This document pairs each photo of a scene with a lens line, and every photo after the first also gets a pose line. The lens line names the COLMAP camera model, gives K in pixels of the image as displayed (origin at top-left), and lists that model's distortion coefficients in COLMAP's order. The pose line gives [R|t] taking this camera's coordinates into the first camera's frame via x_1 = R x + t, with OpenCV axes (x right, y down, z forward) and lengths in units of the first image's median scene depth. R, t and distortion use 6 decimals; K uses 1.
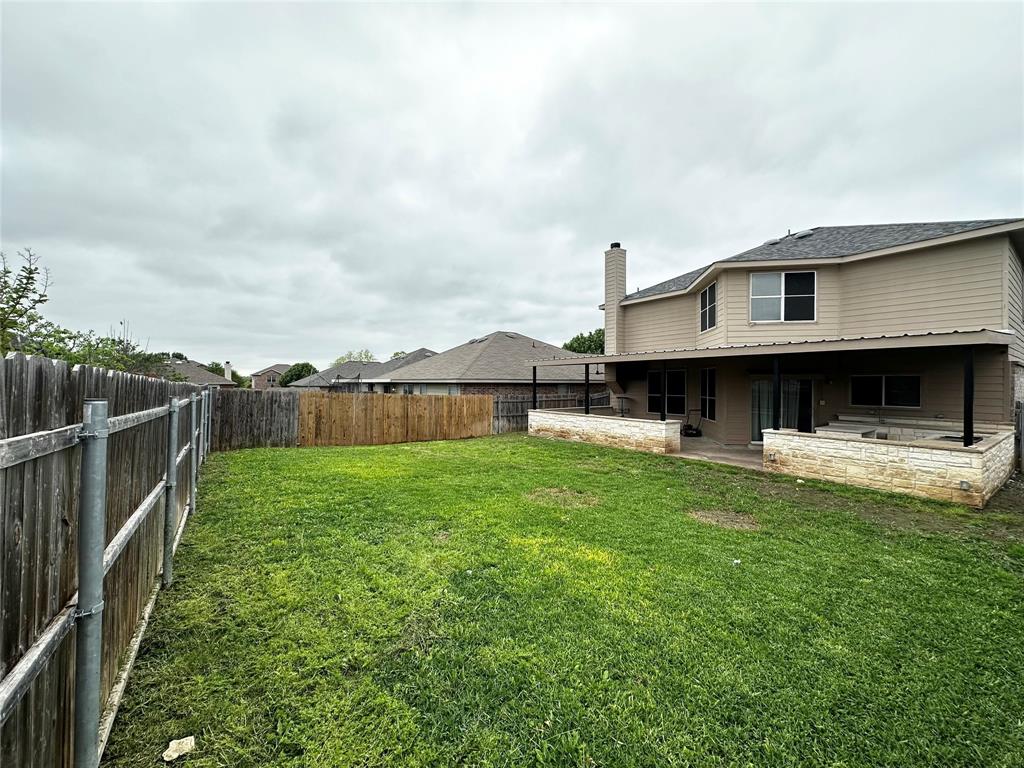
lens RADIAL K [[416.7, 0, 512.0], [0, 416.7, 384.0], [0, 0, 1]] dist [0.000510, -0.000049]
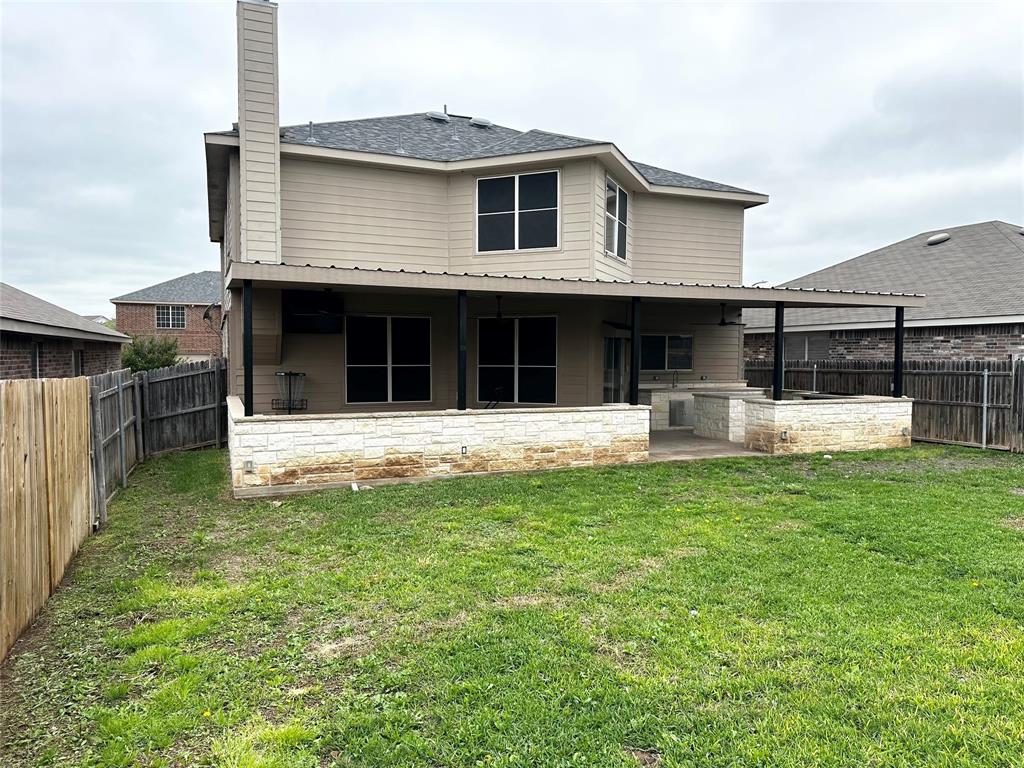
lens RADIAL K [[732.8, 0, 512.0], [0, 732.8, 384.0], [0, 0, 1]] dist [0.071401, -0.001627]
pose [[0.191202, -0.043521, 0.980585, -0.633896], [-0.005842, 0.998948, 0.045475, 0.013429], [-0.981533, -0.014423, 0.190747, 0.929012]]
